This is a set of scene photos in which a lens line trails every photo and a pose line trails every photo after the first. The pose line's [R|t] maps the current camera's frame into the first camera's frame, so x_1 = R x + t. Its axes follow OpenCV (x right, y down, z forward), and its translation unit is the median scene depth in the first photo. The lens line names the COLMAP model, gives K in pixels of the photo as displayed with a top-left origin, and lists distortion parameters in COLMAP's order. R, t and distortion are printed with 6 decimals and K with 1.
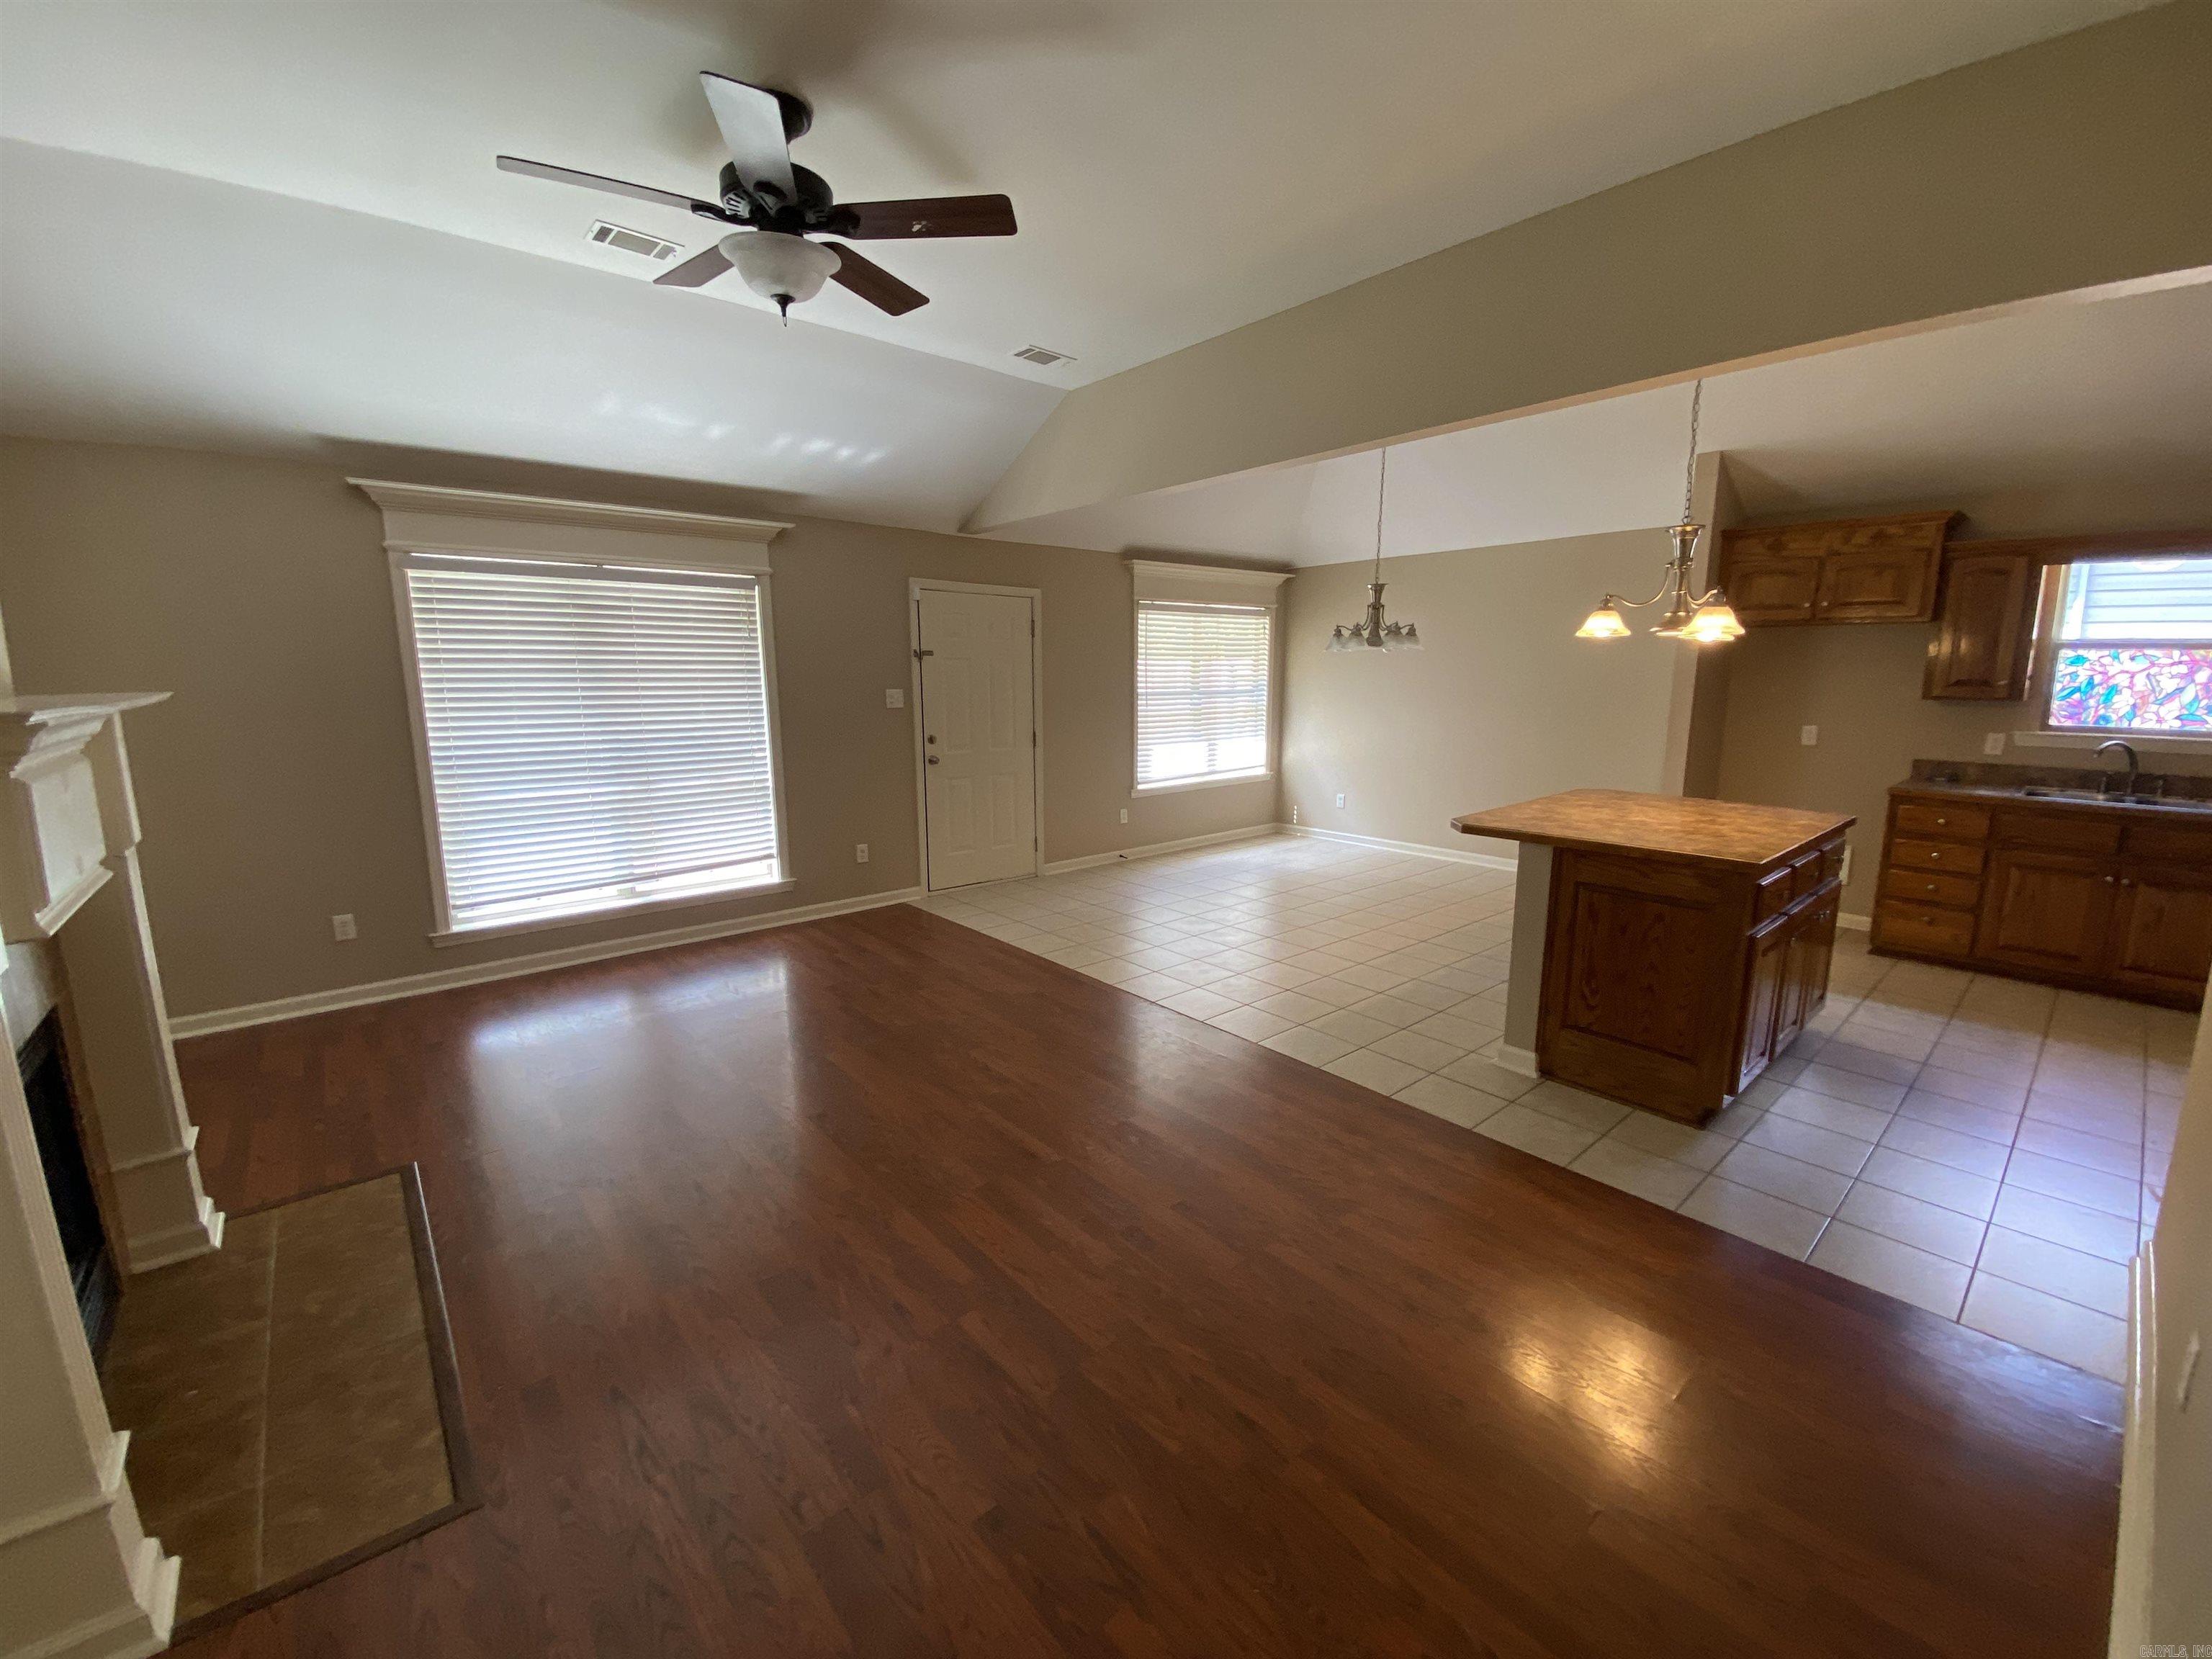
lens RADIAL K [[907.6, 0, 1106.0], [0, 907.6, 829.5], [0, 0, 1]] dist [0.015596, -0.017130]
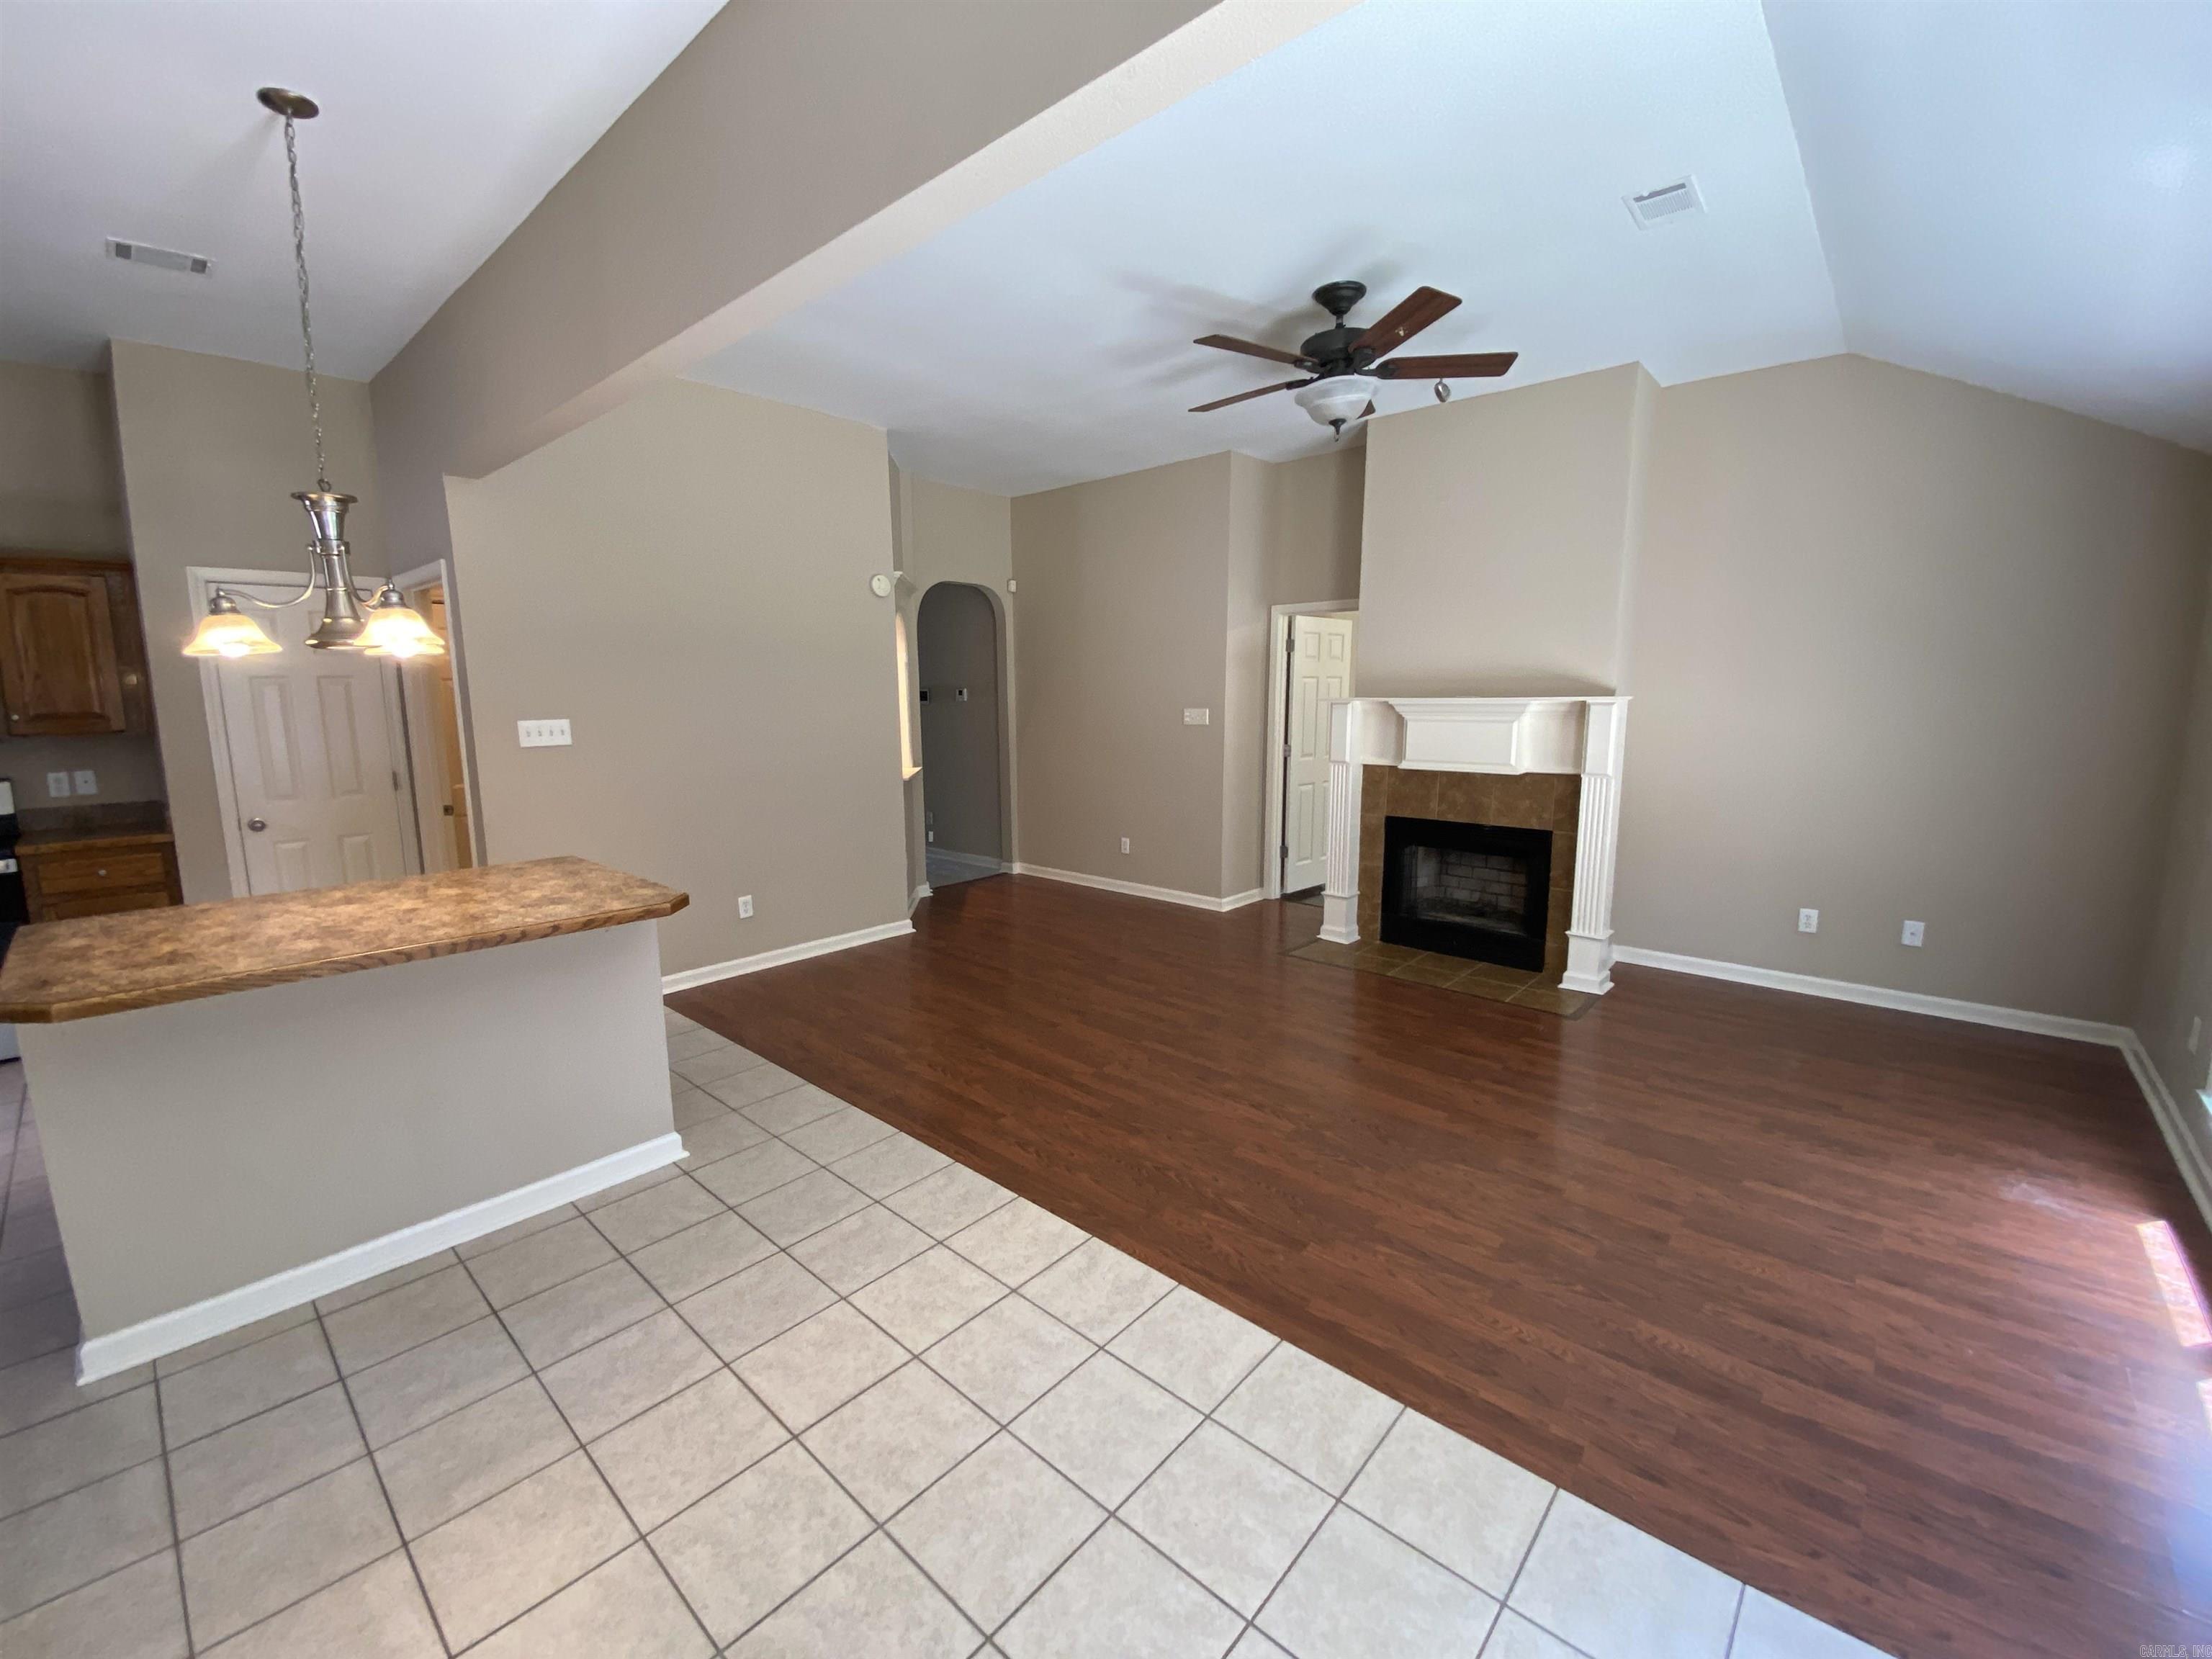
lens RADIAL K [[907.6, 0, 1106.0], [0, 907.6, 829.5], [0, 0, 1]] dist [0.015596, -0.017130]
pose [[-0.991564, 0.021263, -0.127863, 0.151203], [-0.020997, 0.947077, 0.320320, -0.338271], [0.127907, 0.320303, -0.938641, 1.906474]]
